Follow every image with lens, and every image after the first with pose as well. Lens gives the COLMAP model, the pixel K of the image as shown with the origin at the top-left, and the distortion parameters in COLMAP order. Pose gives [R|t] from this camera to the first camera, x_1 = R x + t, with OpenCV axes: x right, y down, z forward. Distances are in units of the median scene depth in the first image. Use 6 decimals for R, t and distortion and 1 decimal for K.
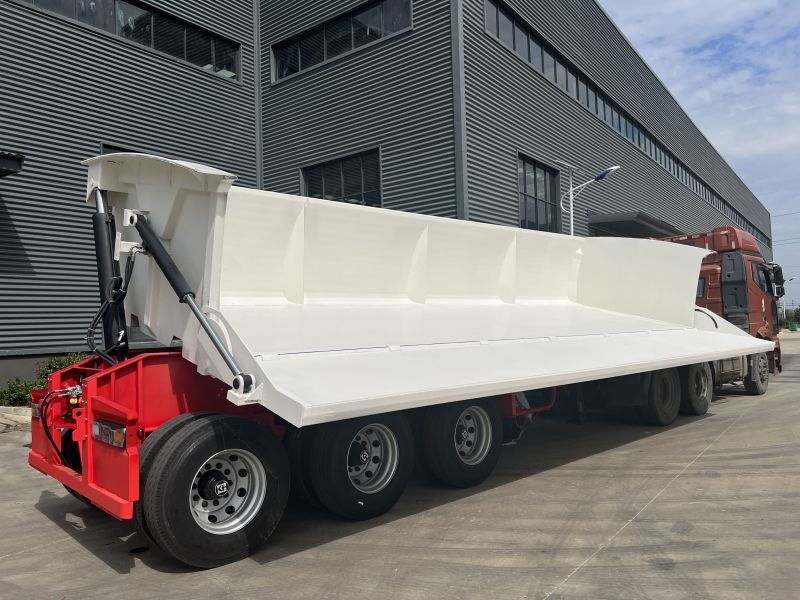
lens RADIAL K [[592.2, 0, 400.0], [0, 592.2, 300.0], [0, 0, 1]] dist [0.010778, -0.006716]
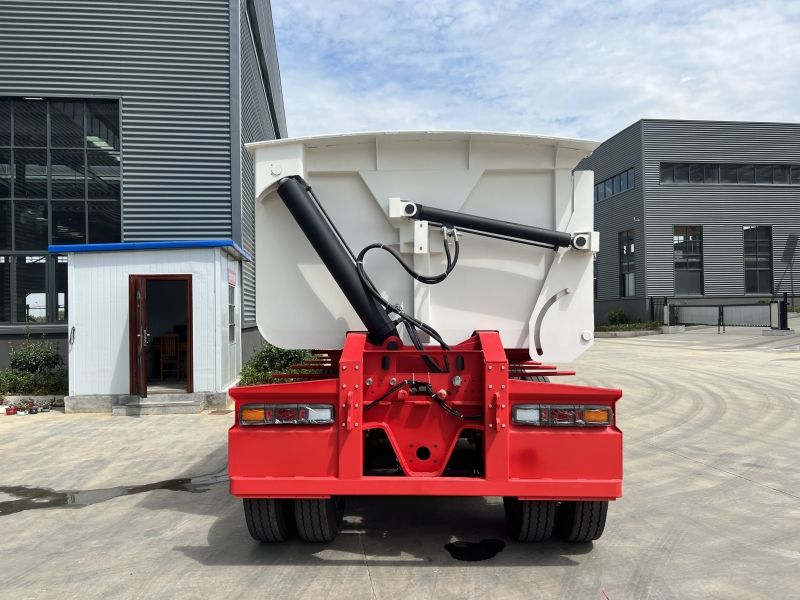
lens RADIAL K [[592.2, 0, 400.0], [0, 592.2, 300.0], [0, 0, 1]] dist [0.010778, -0.006716]
pose [[0.724256, 0.036981, 0.688539, -1.153710], [-0.043610, 0.999018, -0.007784, 0.046863], [-0.688151, -0.024390, 0.725158, 0.433851]]
